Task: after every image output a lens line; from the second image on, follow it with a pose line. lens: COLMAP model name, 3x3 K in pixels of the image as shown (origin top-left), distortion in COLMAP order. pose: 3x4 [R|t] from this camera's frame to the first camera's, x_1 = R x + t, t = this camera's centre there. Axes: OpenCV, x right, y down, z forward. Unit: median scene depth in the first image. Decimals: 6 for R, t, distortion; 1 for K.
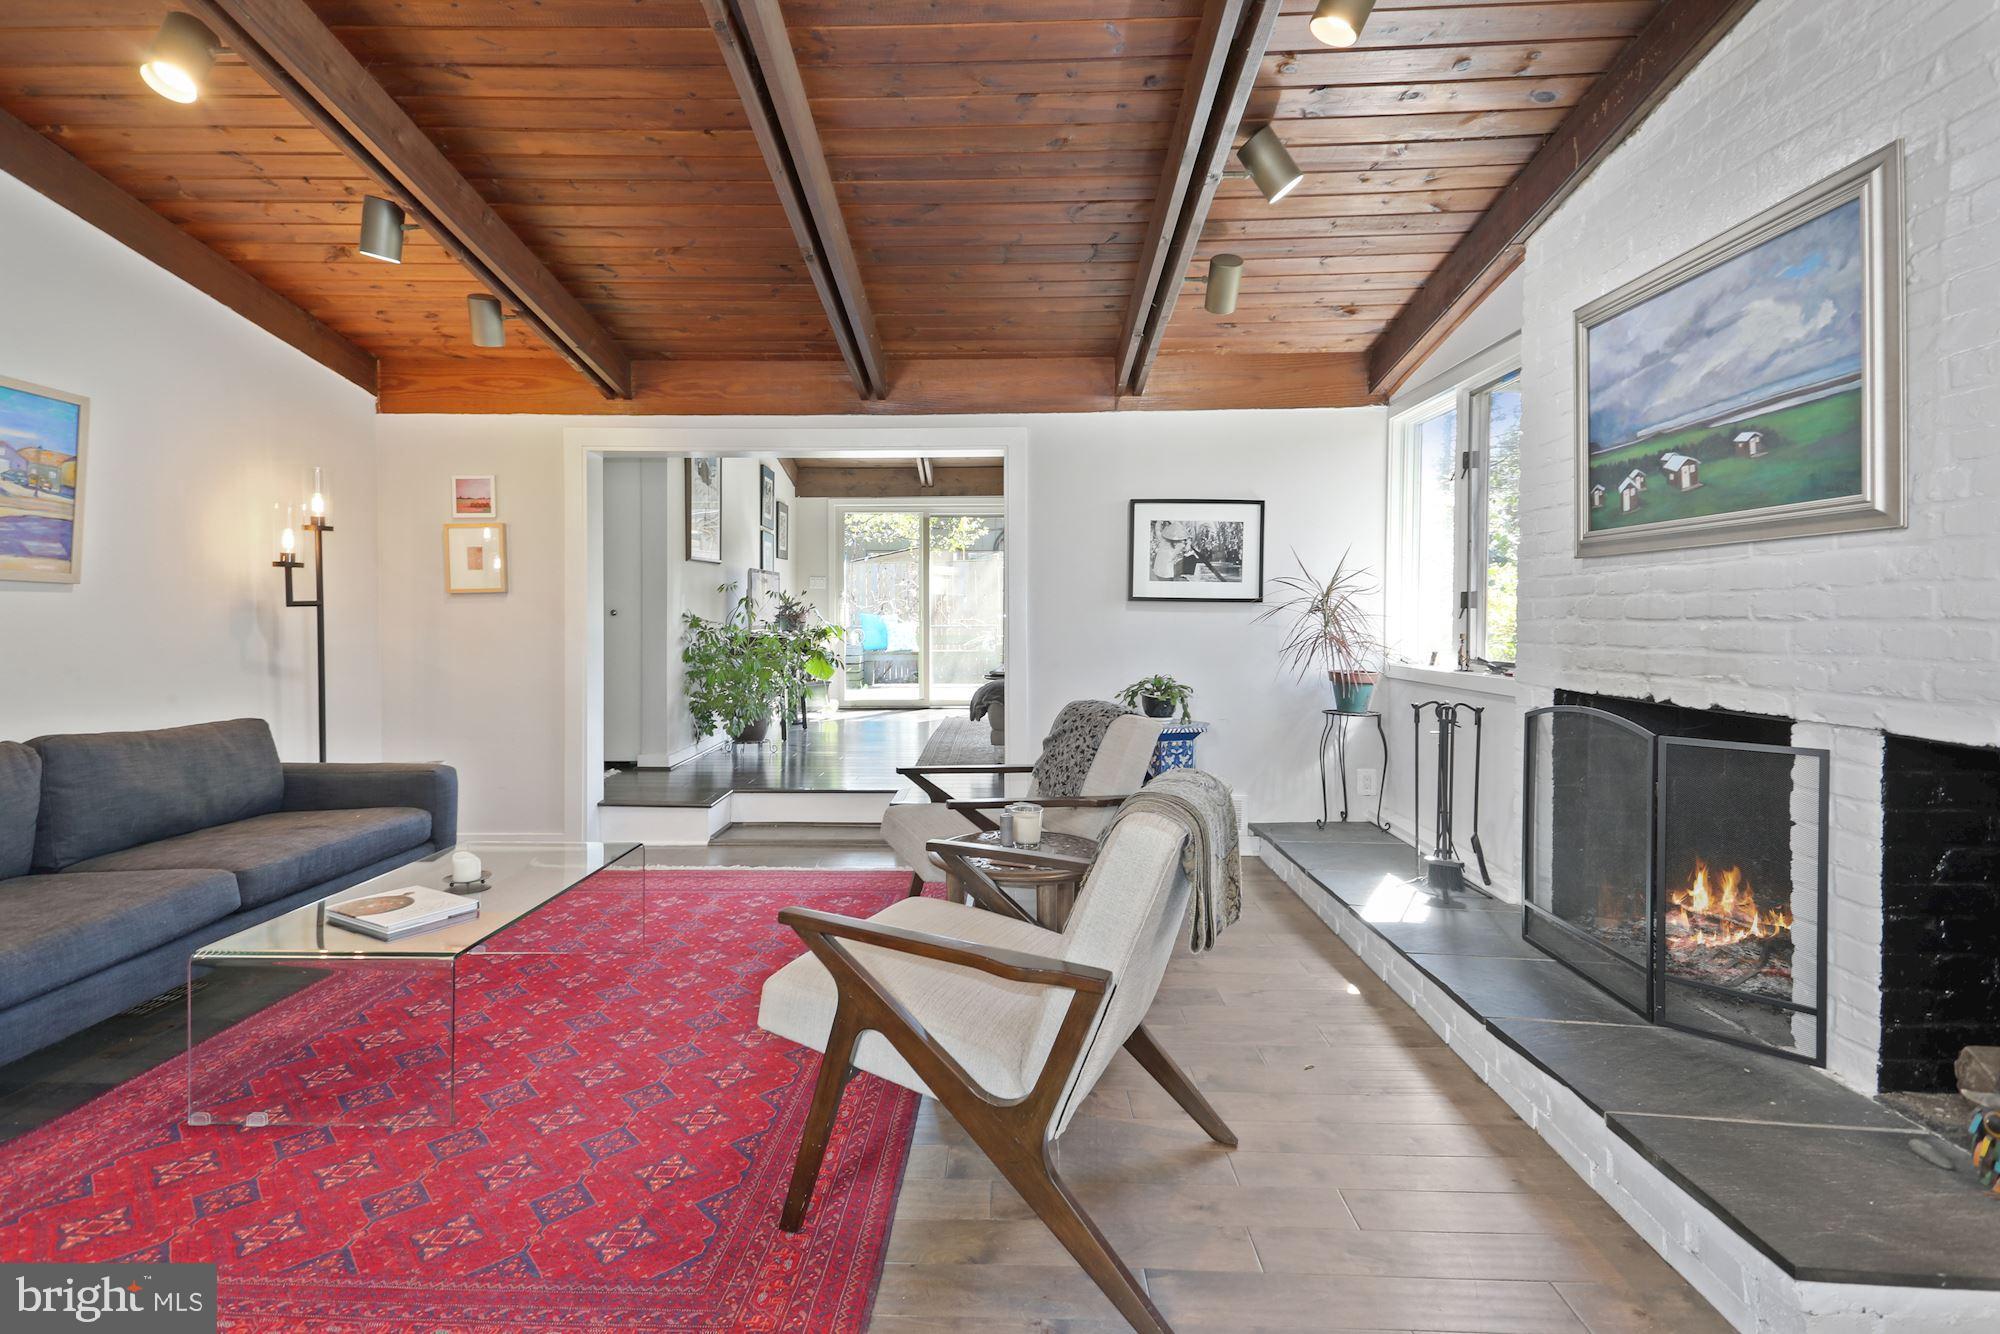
lens RADIAL K [[952.6, 0, 982.7], [0, 952.6, 636.1], [0, 0, 1]] dist [0.059314, -0.025888]
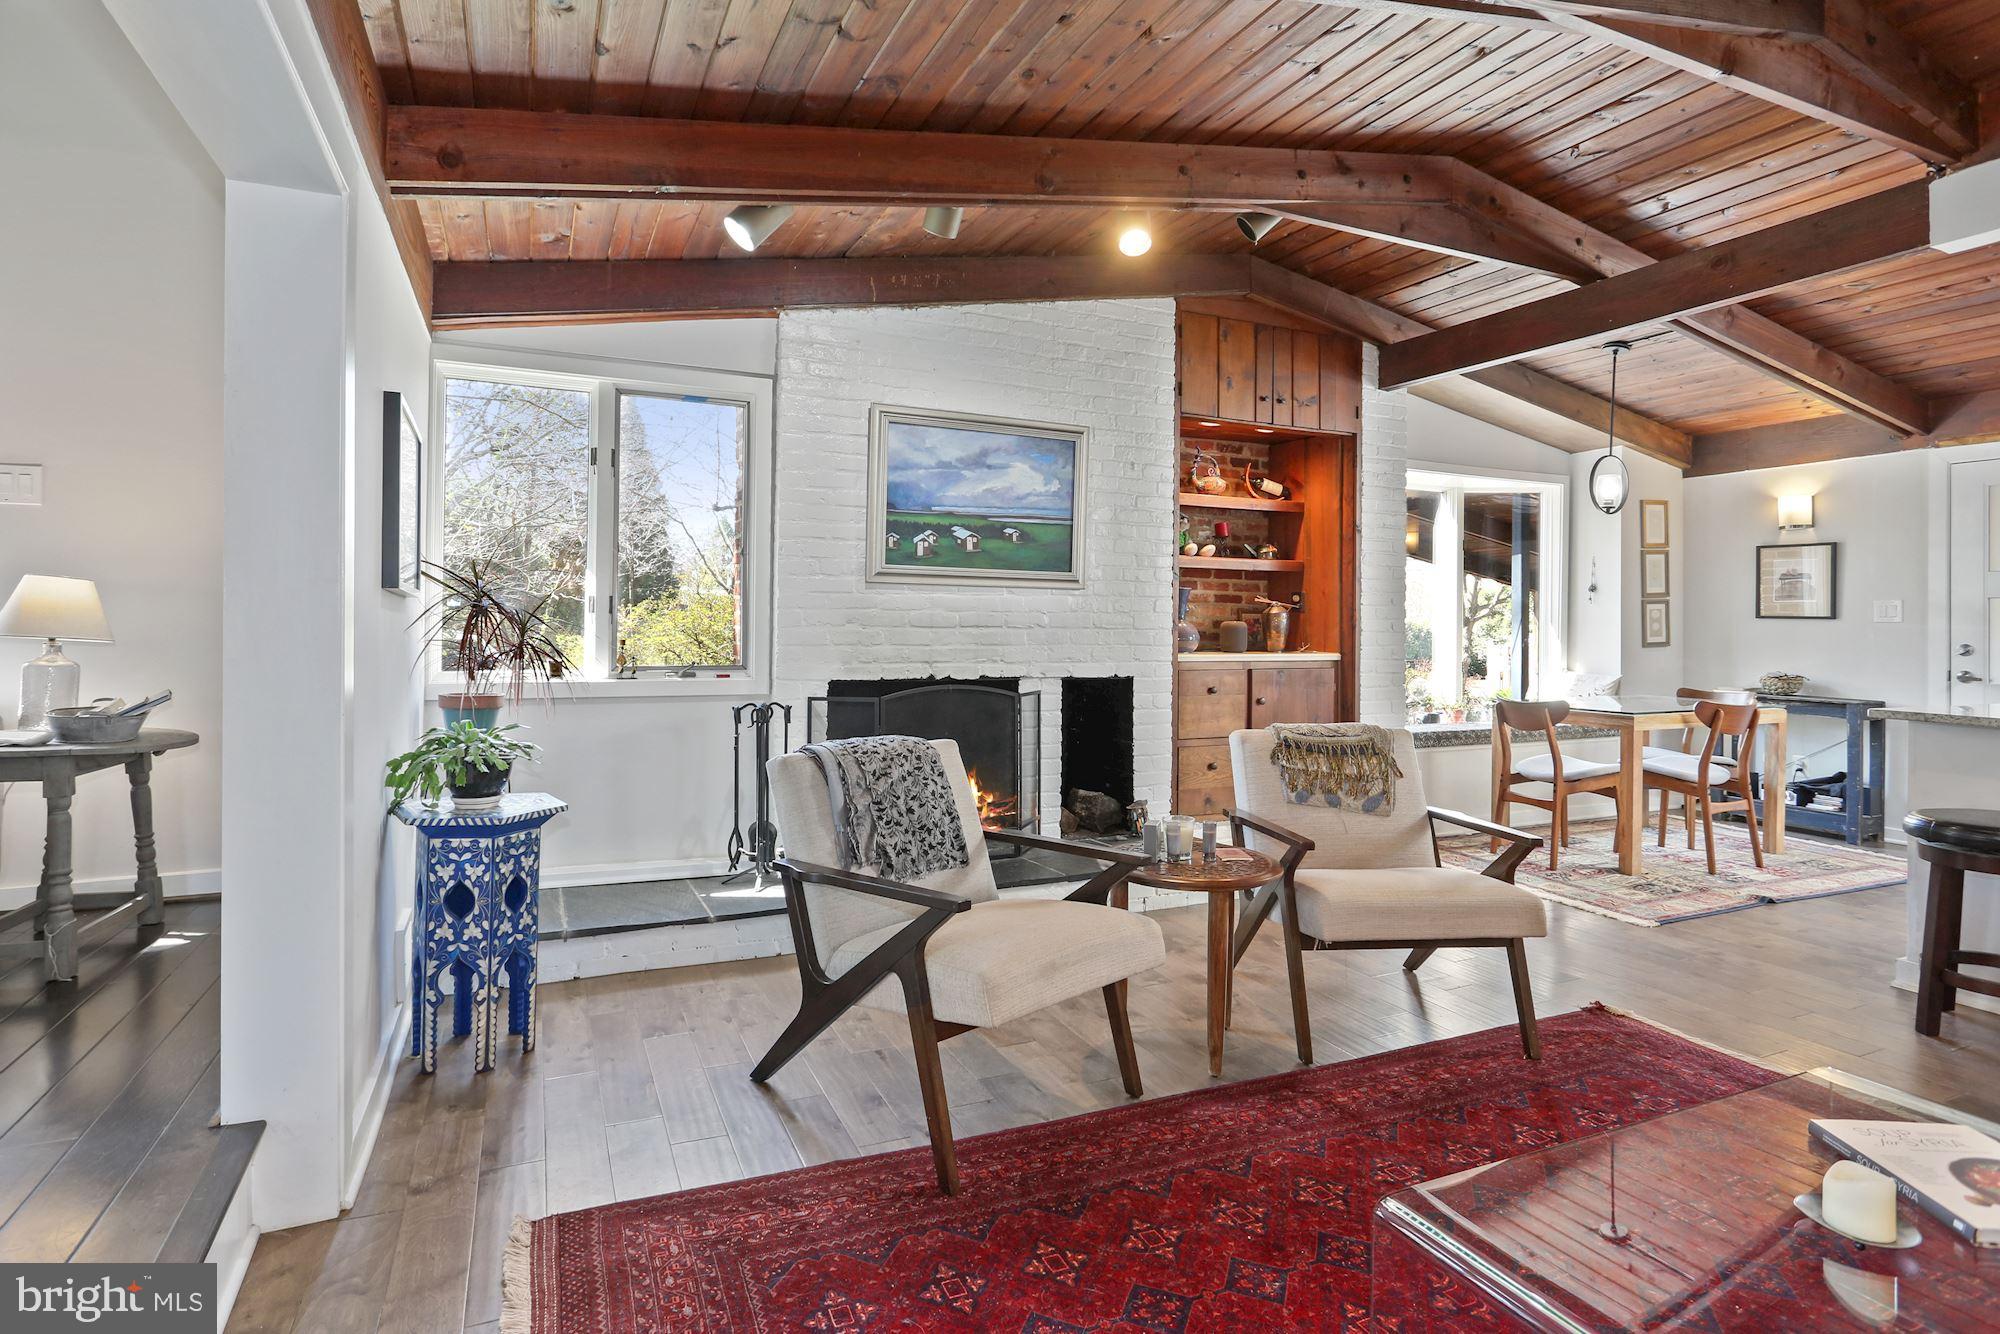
lens RADIAL K [[1004.5, 0, 986.6], [0, 1004.5, 618.9], [0, 0, 1]] dist [-0.002811, 0.001226]
pose [[-0.444209, 0.001116, 0.895923, -0.606339], [0.007865, 0.999966, 0.002654, -0.025384], [-0.895889, 0.008226, -0.444202, 1.230713]]
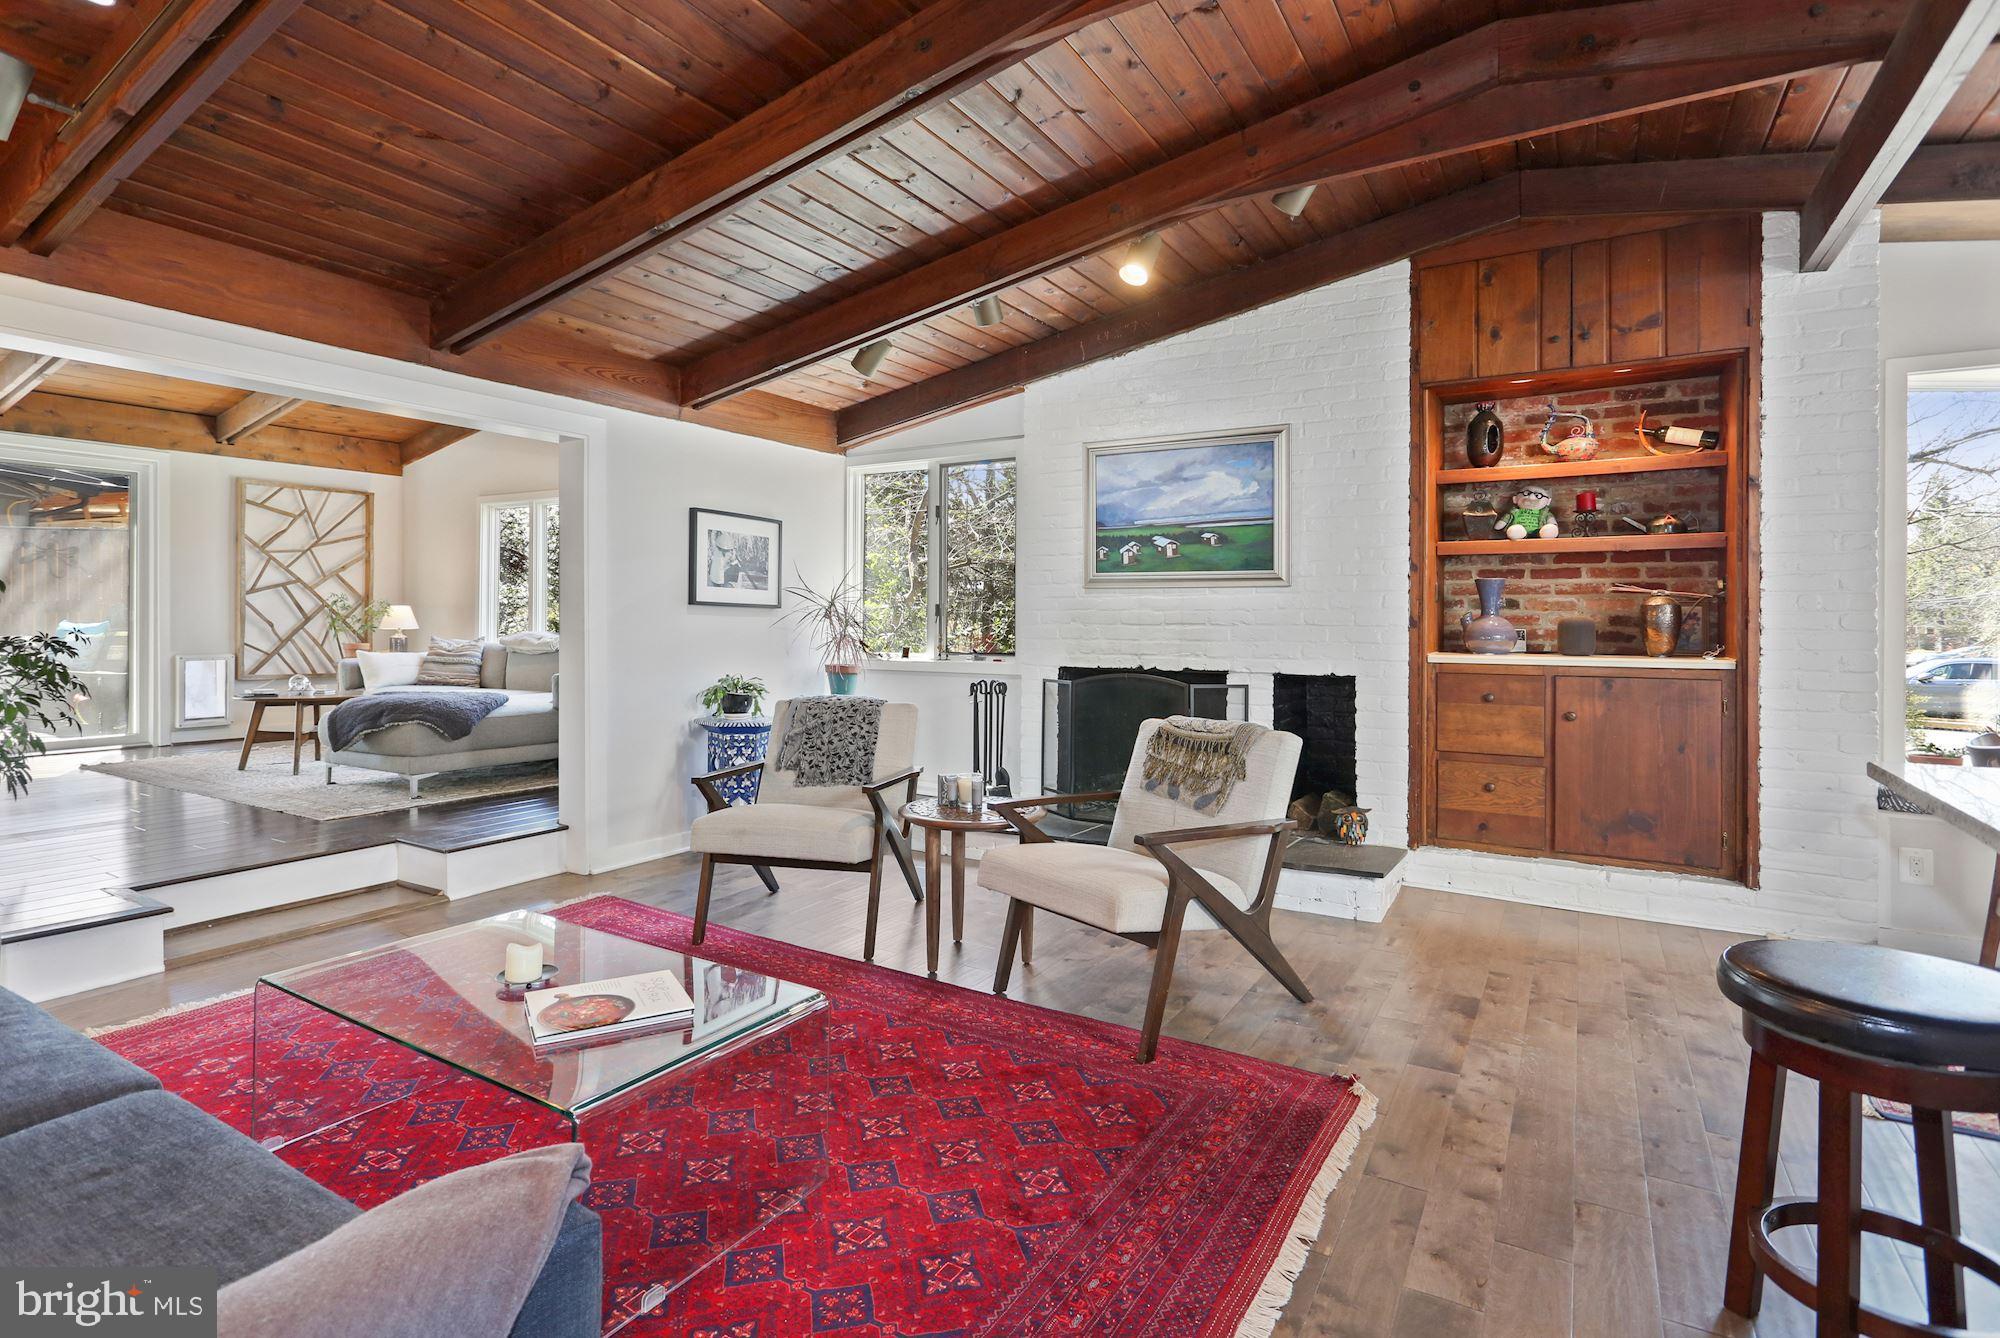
lens RADIAL K [[980.9, 0, 987.9], [0, 980.9, 621.1], [0, 0, 1]] dist [-0.000881, 0.000545]
pose [[0.491696, 0.002856, 0.870762, -0.796302], [0.012235, 0.999873, -0.010189, -0.006043], [-0.870681, 0.015663, 0.491599, 0.255850]]
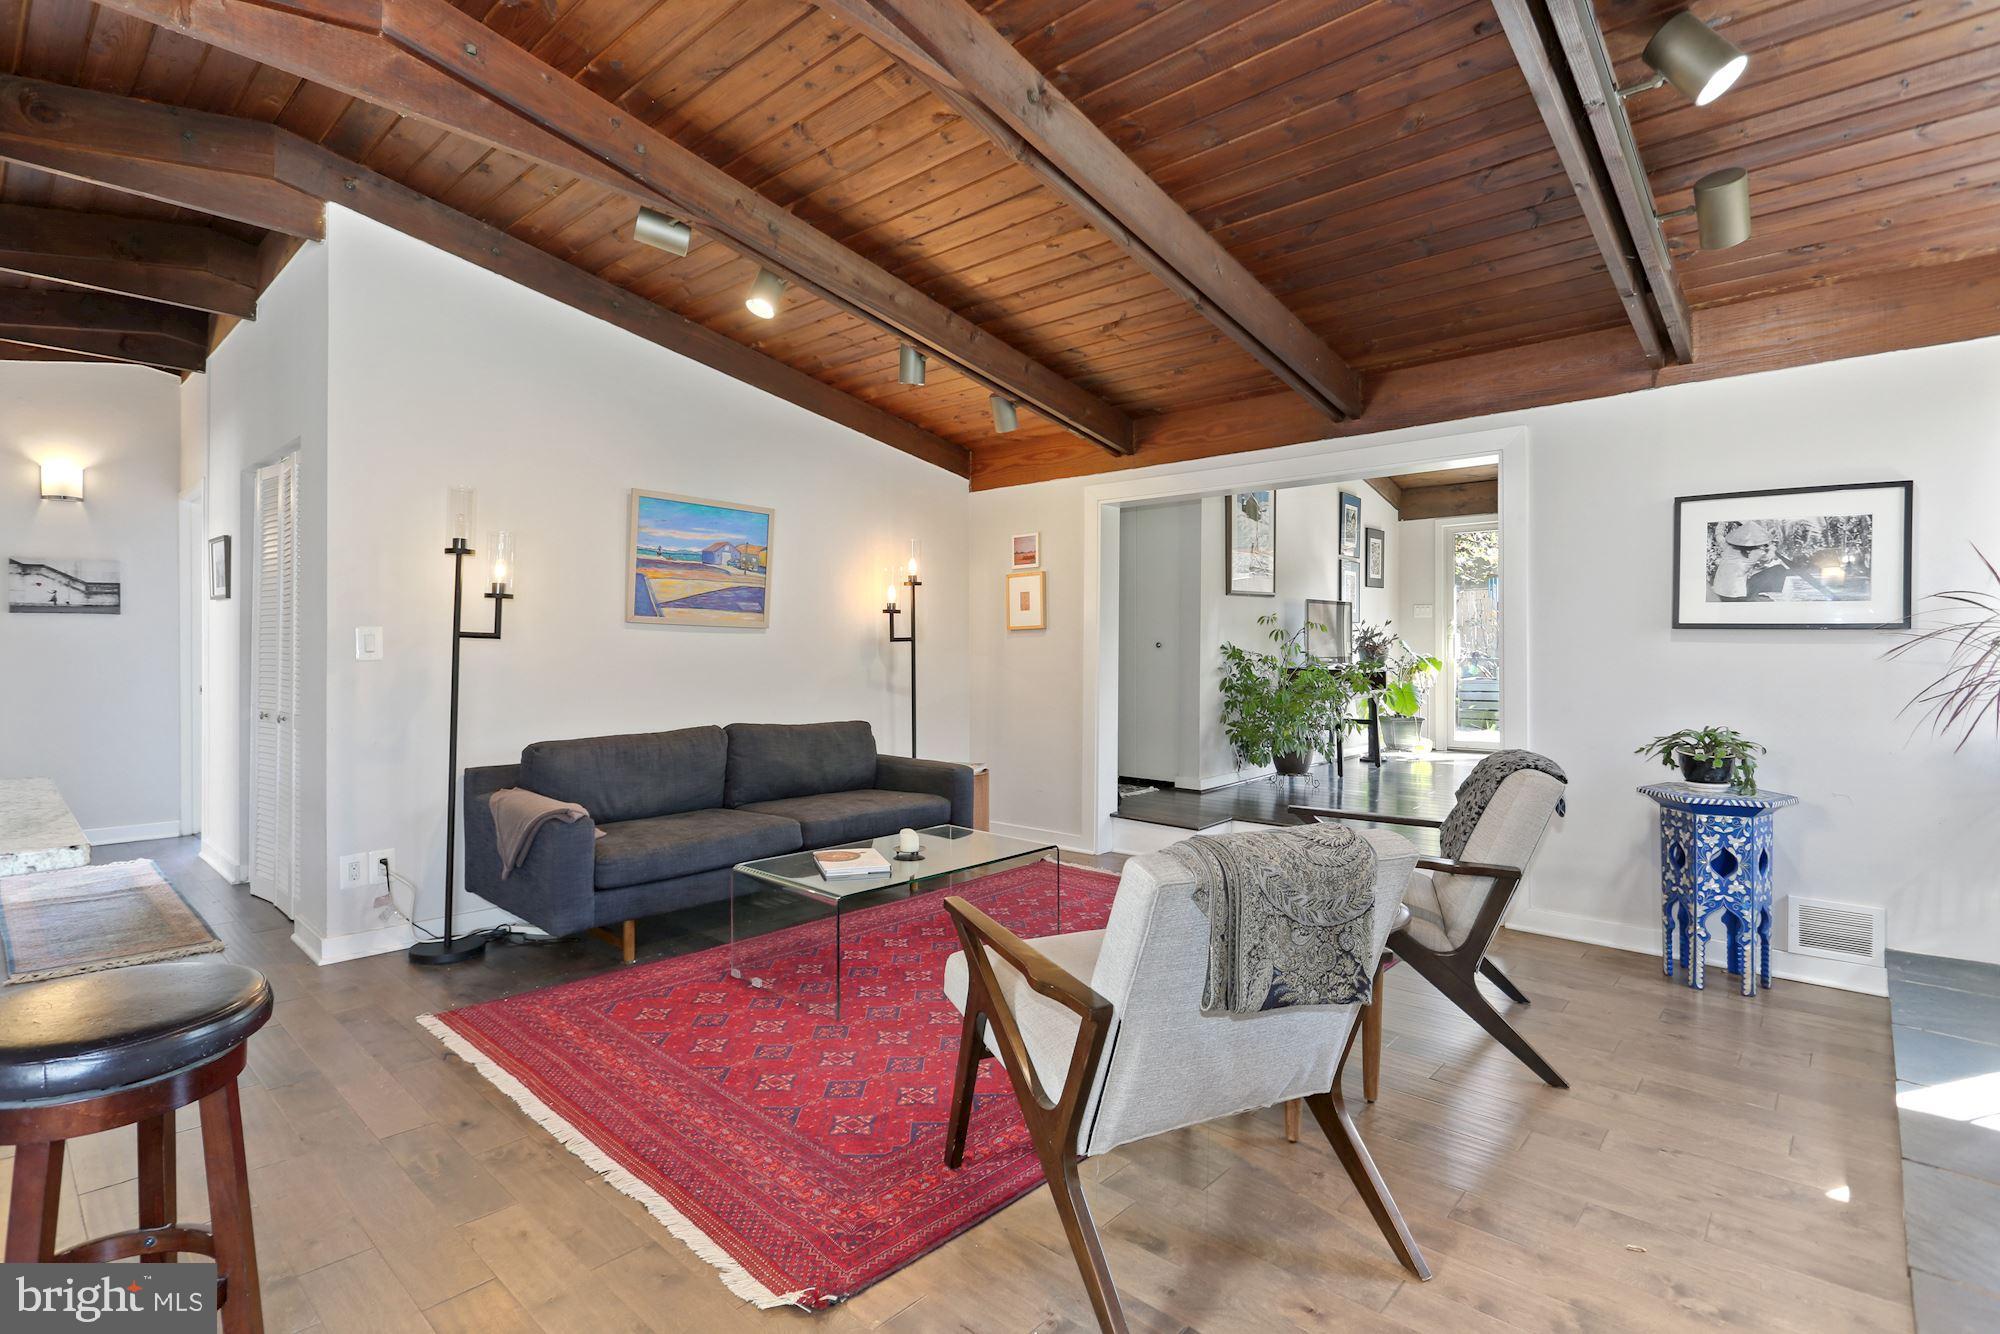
lens RADIAL K [[961.3, 0, 986.1], [0, 961.3, 647.3], [0, 0, 1]] dist [-0.003137, 0.000092]
pose [[0.754928, 0.000388, -0.655807, 0.313938], [-0.013564, 0.999795, -0.015023, -0.003956], [0.655667, 0.020237, 0.754779, 0.065085]]
